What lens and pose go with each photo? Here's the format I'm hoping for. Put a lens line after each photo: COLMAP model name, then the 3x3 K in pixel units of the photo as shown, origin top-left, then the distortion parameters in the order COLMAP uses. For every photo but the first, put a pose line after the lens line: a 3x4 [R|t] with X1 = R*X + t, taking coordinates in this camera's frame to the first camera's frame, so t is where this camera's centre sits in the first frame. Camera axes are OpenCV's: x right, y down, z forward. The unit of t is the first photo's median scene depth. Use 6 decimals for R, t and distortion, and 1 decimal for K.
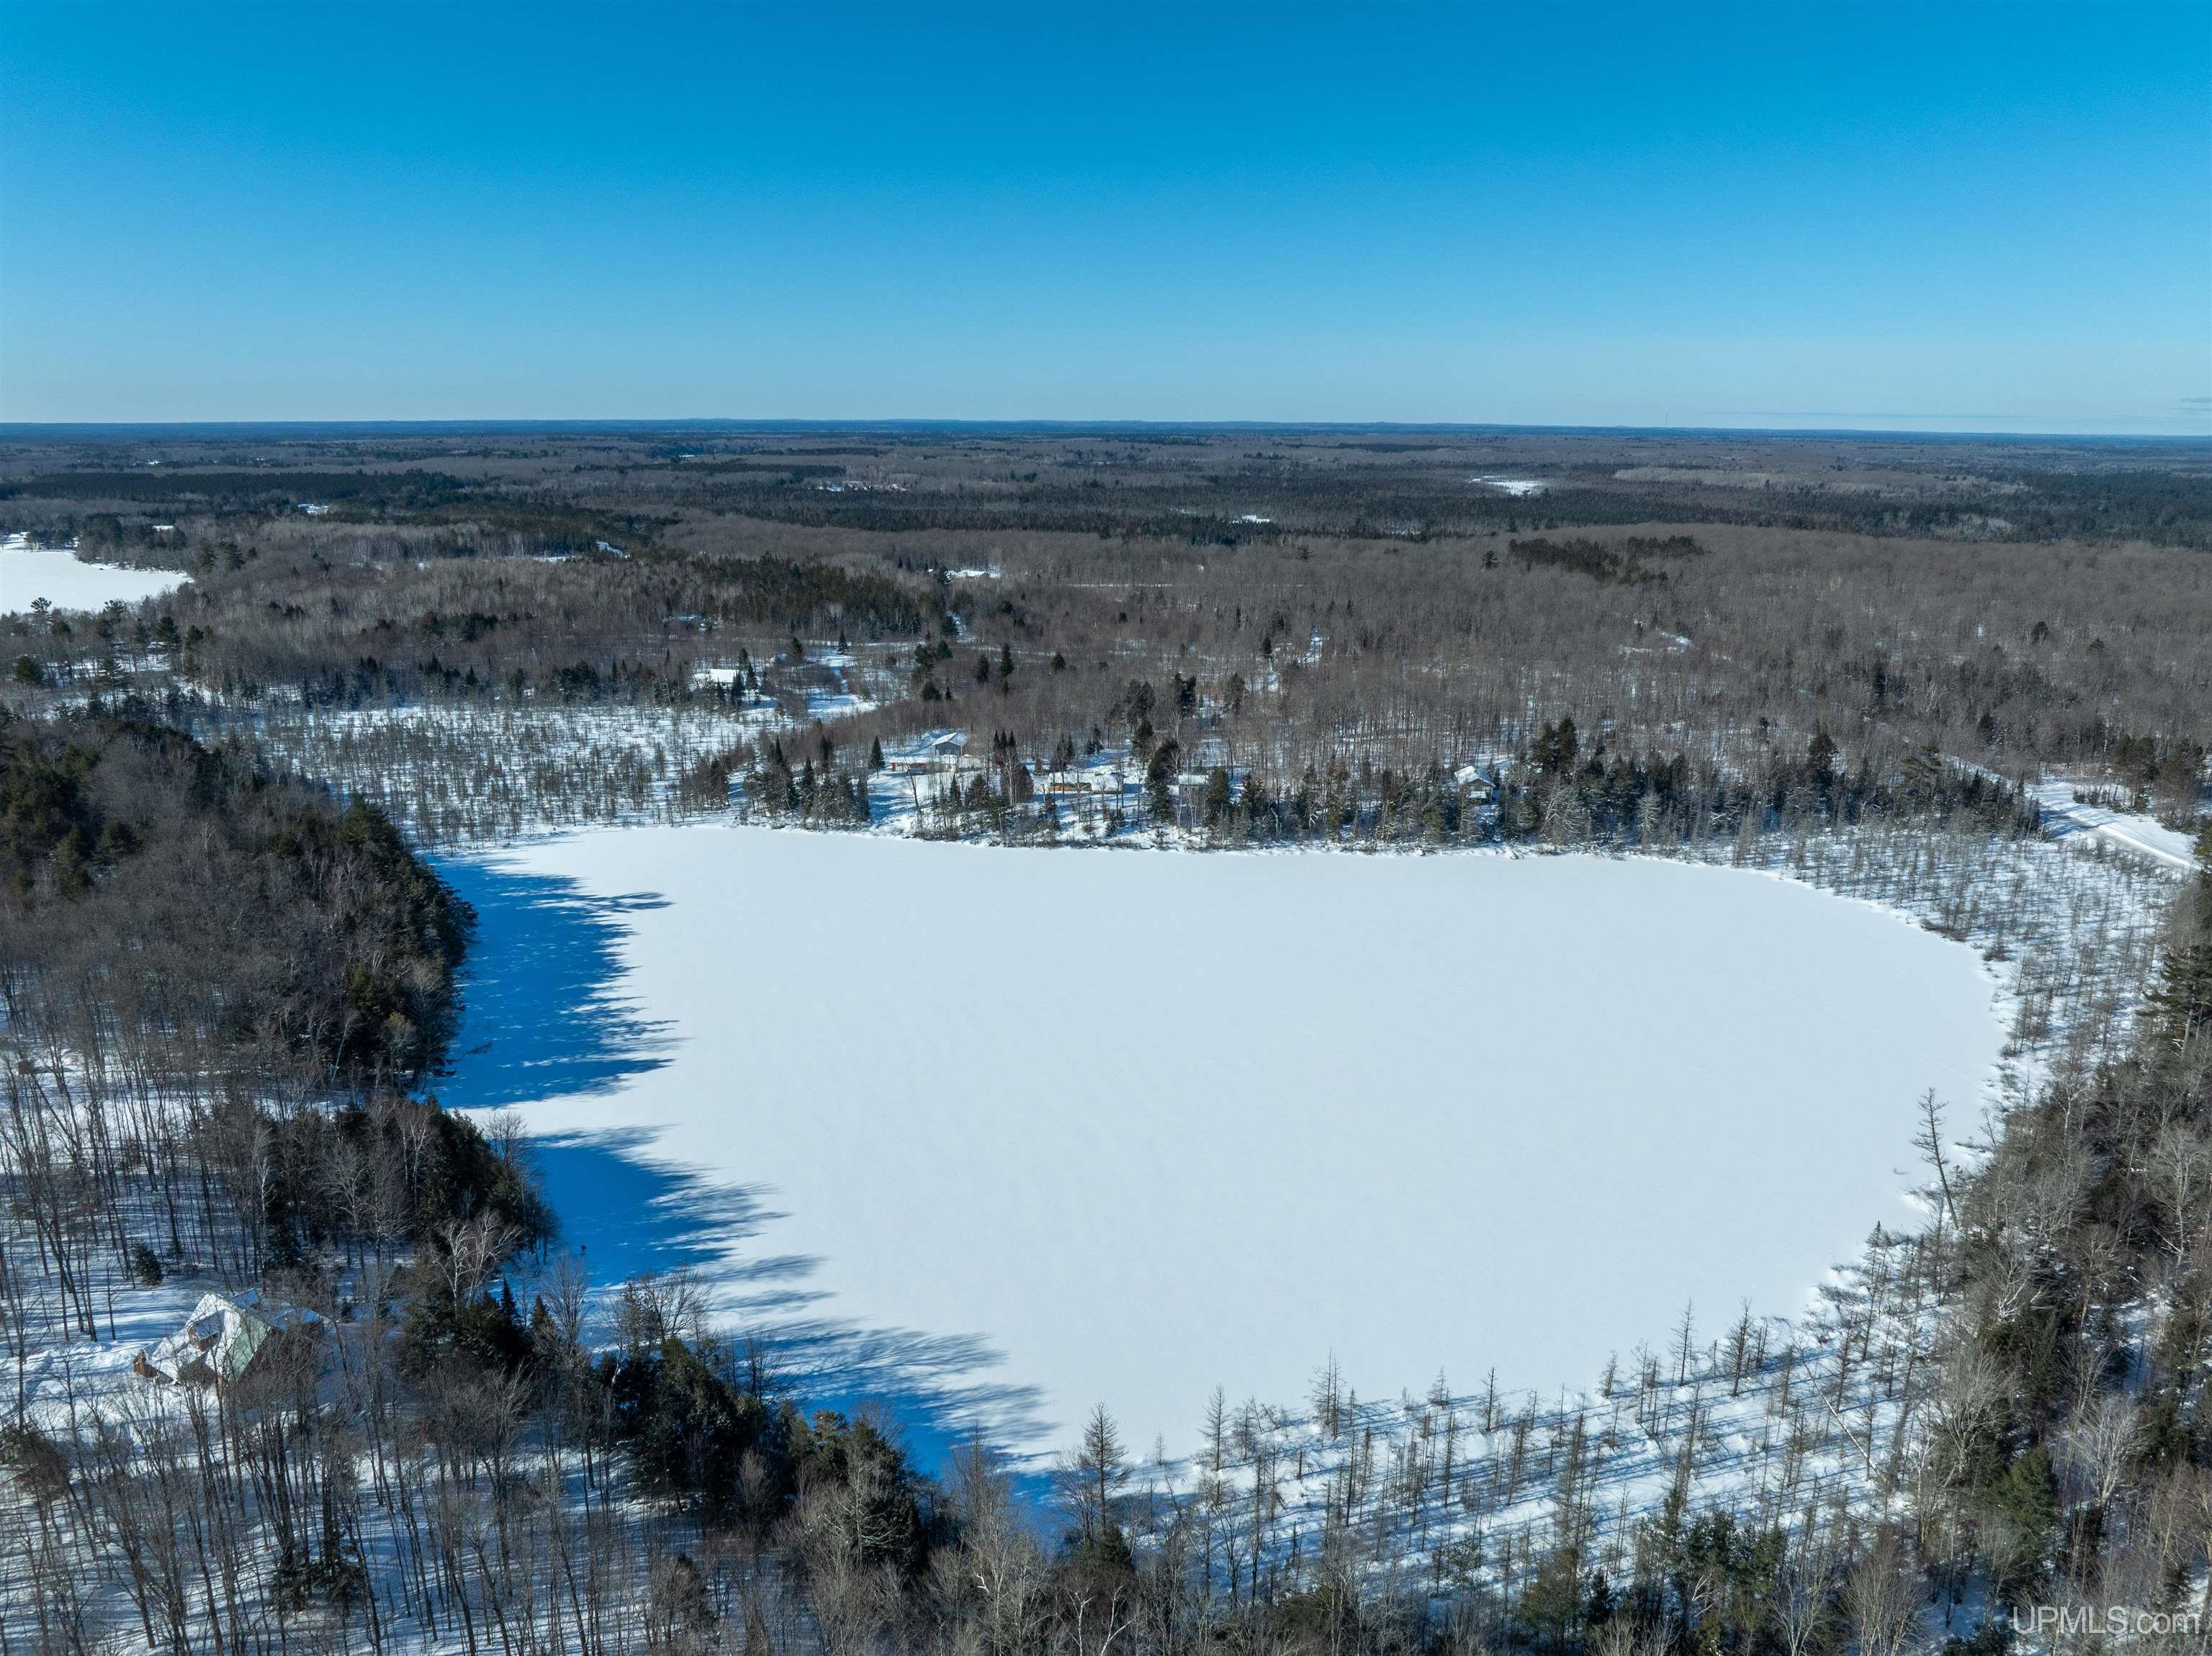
lens RADIAL K [[1553.6, 0, 1118.1], [0, 1553.6, 822.3], [0, 0, 1]] dist [-0.034027, -0.004196]
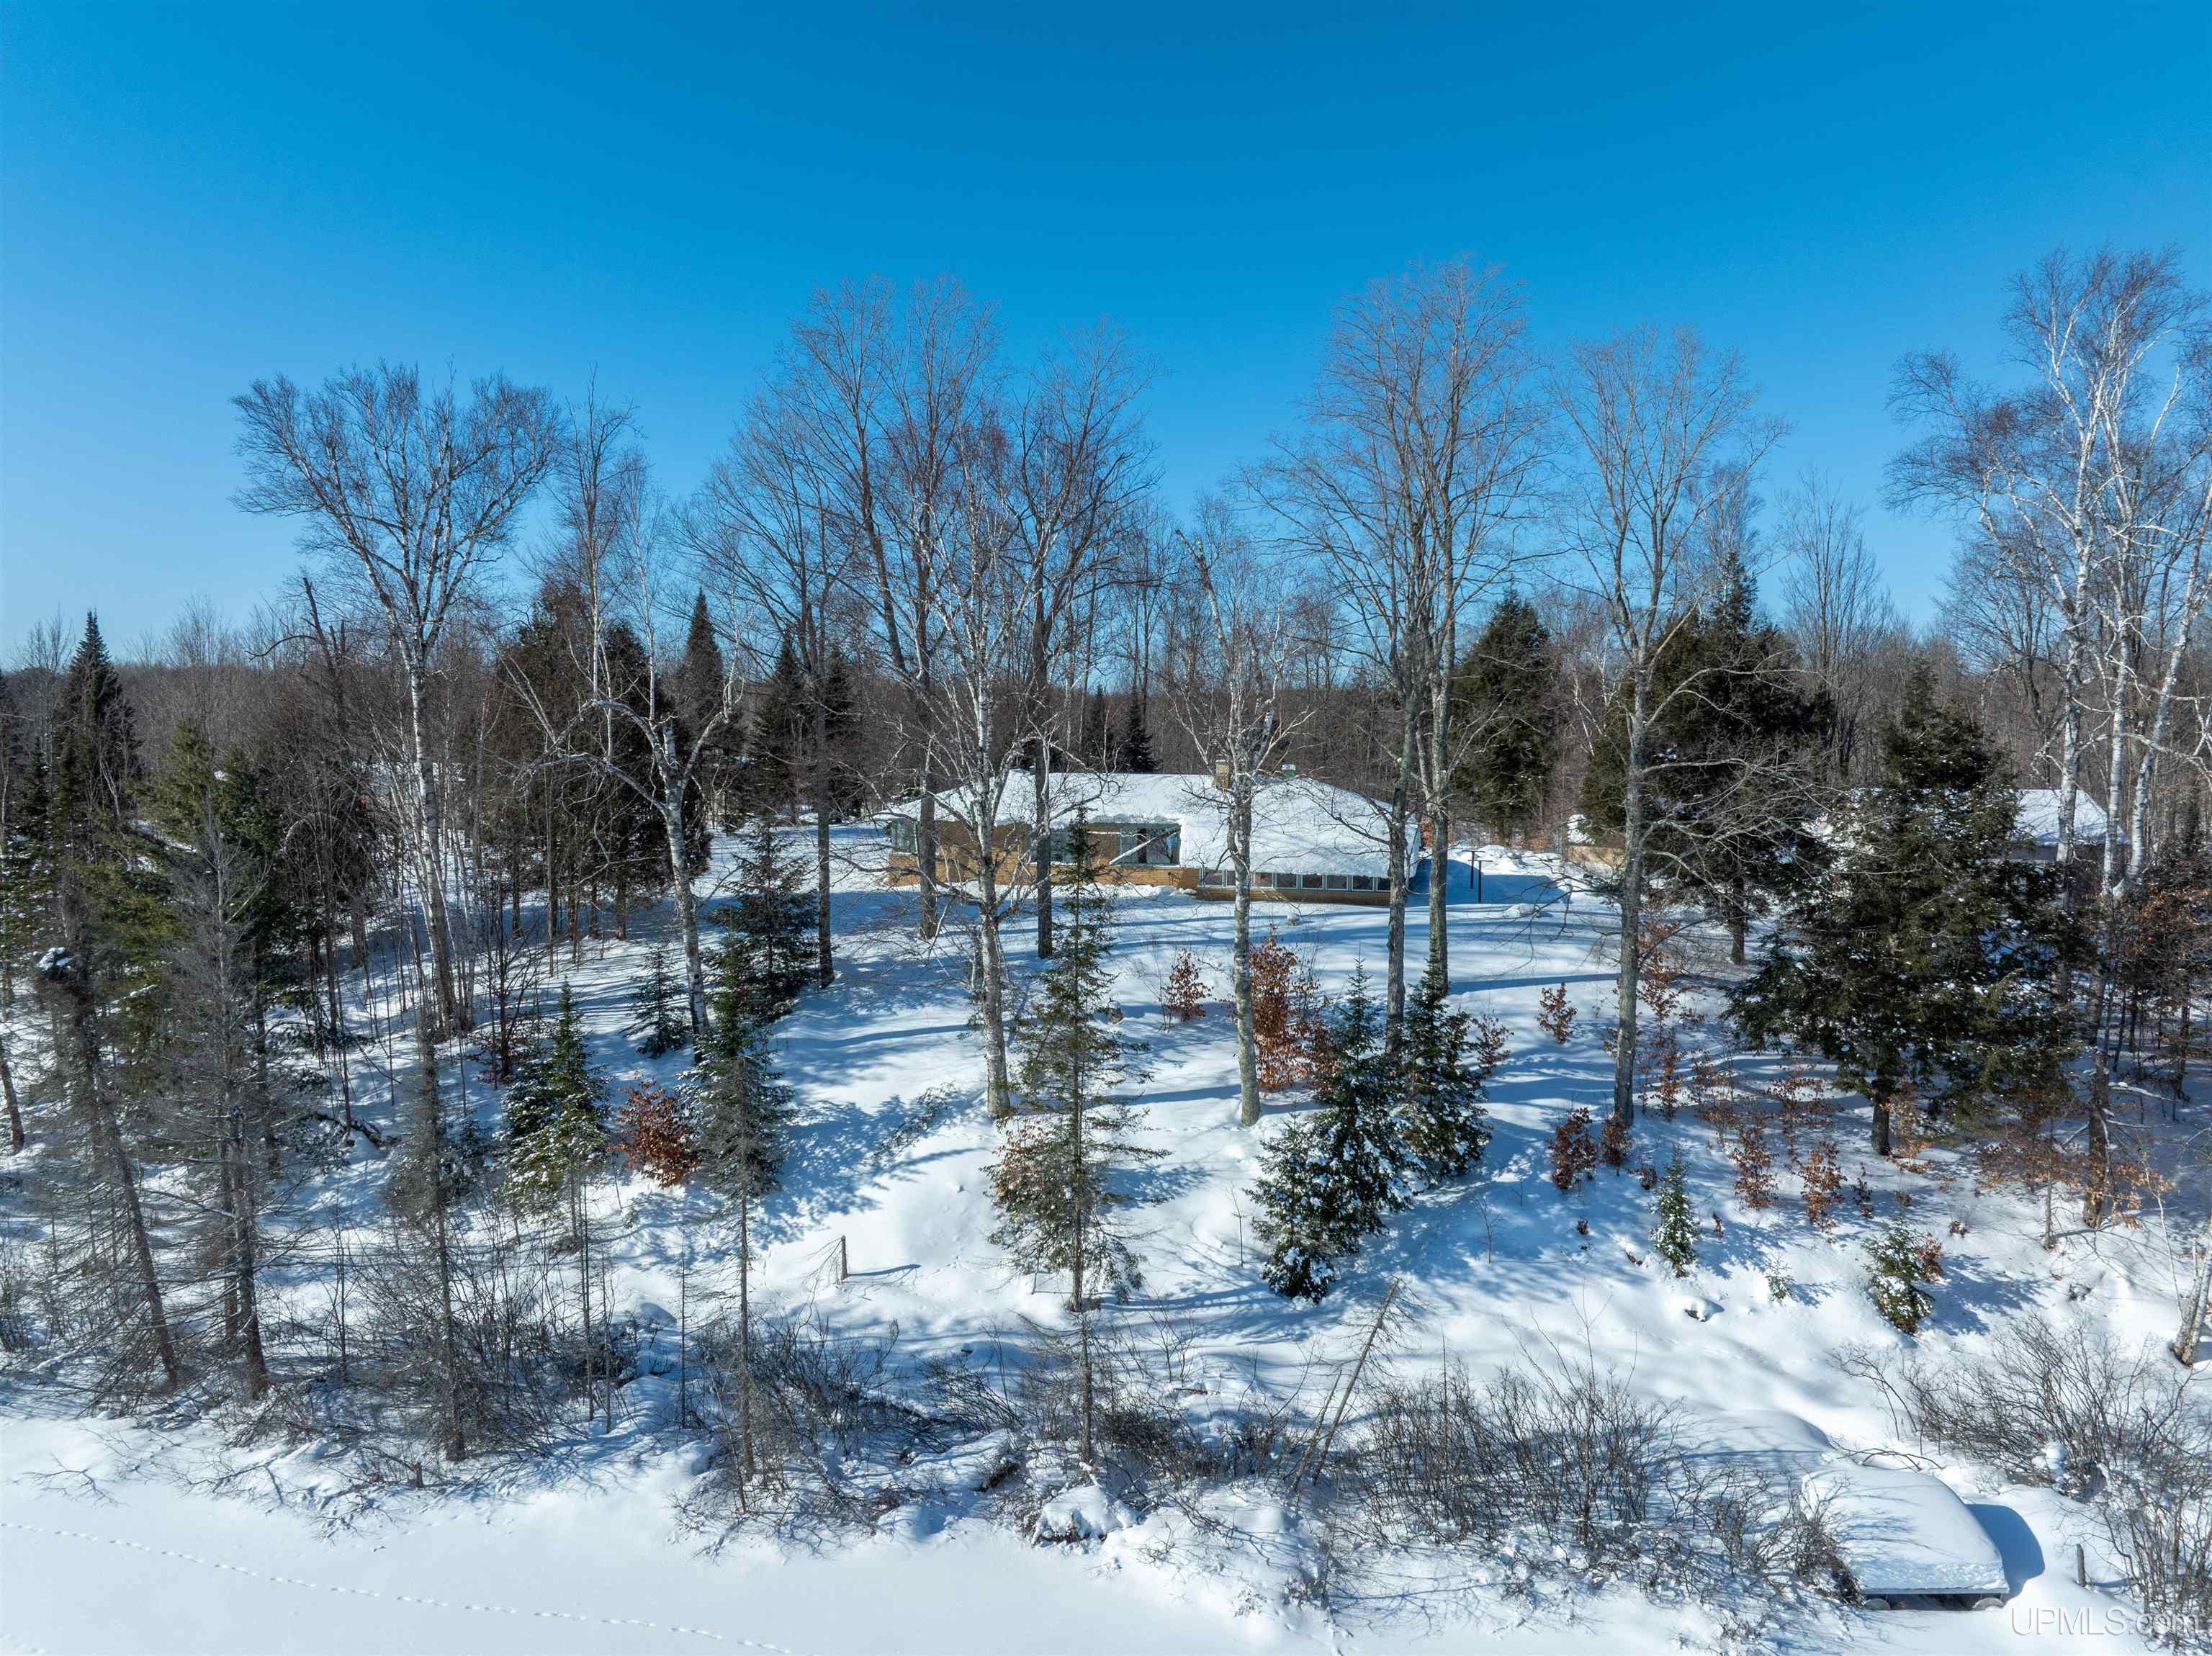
lens RADIAL K [[1553.6, 0, 1118.1], [0, 1553.6, 822.3], [0, 0, 1]] dist [-0.034027, -0.004196]
pose [[0.989791, 0.011248, -0.142080, -0.001826], [-0.039466, 0.979529, -0.197396, 0.000393], [0.136951, 0.200988, 0.969973, 0.403426]]
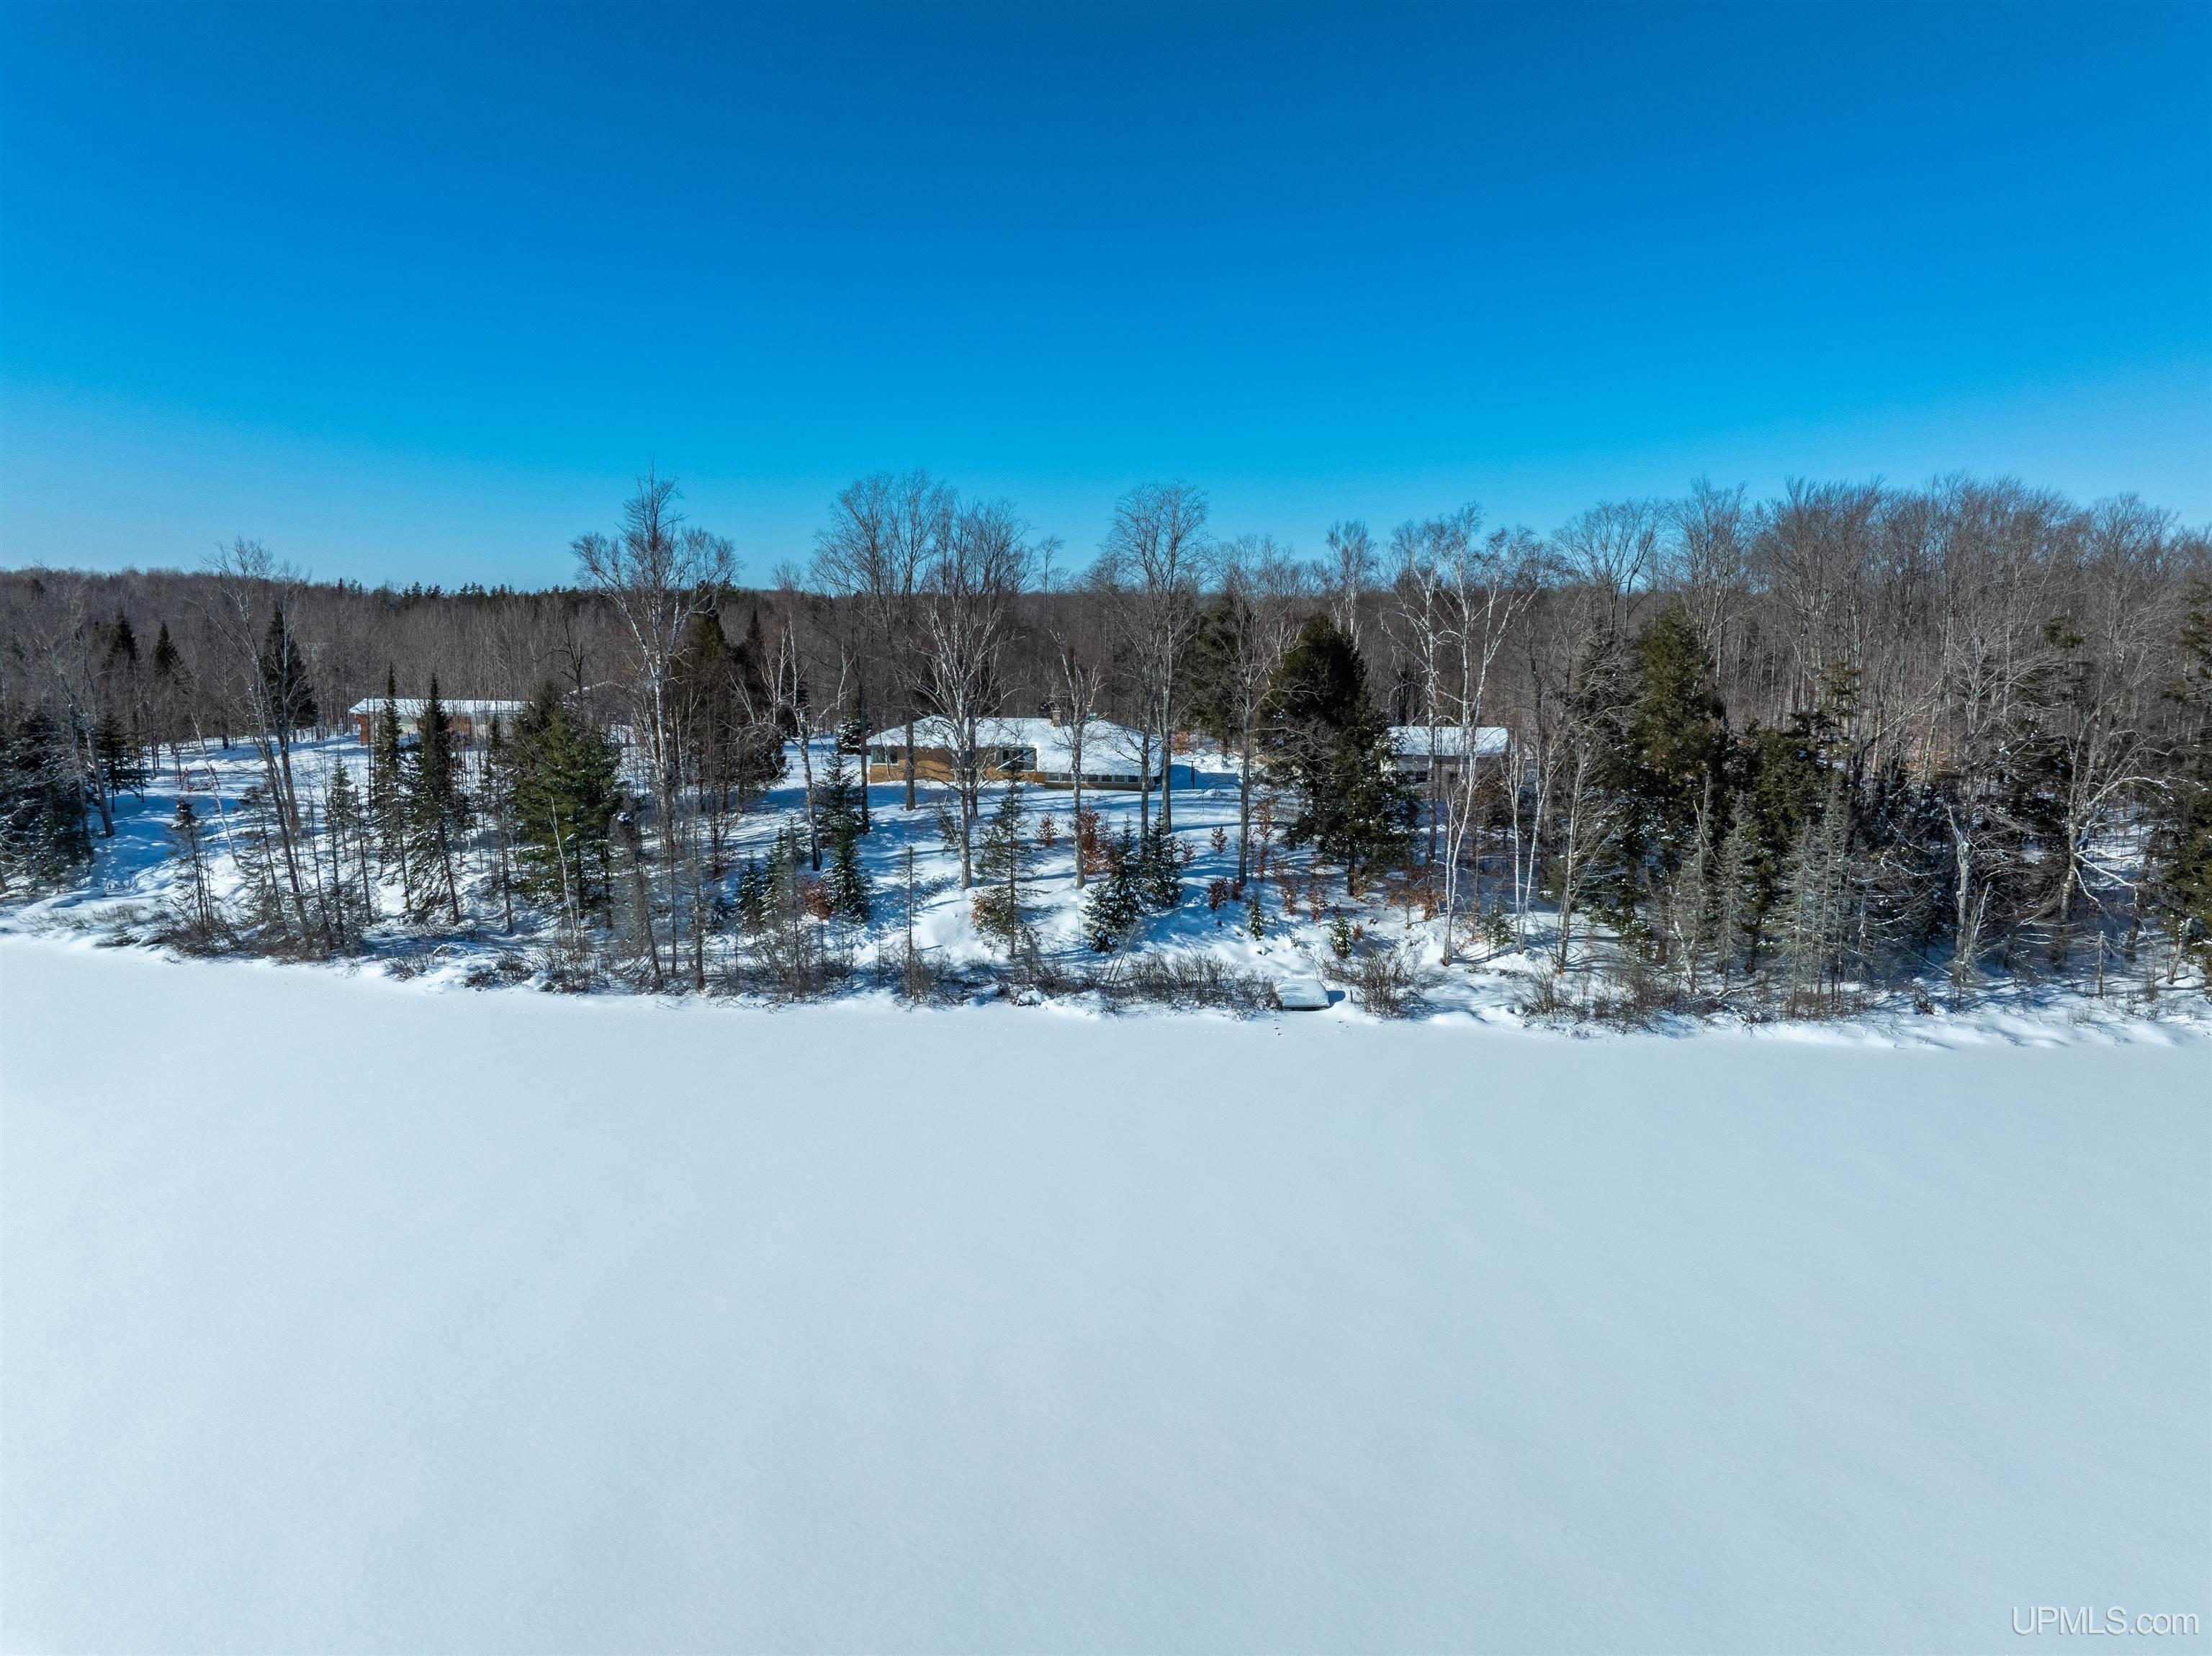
lens RADIAL K [[1556.0, 0, 1114.6], [0, 1556.0, 812.0], [0, 0, 1]] dist [-0.003753, -0.073969]
pose [[0.999932, 0.008615, -0.007909, -0.001374], [-0.009613, 0.990608, -0.136397, 0.008330], [0.006659, 0.136463, 0.990623, 0.351383]]
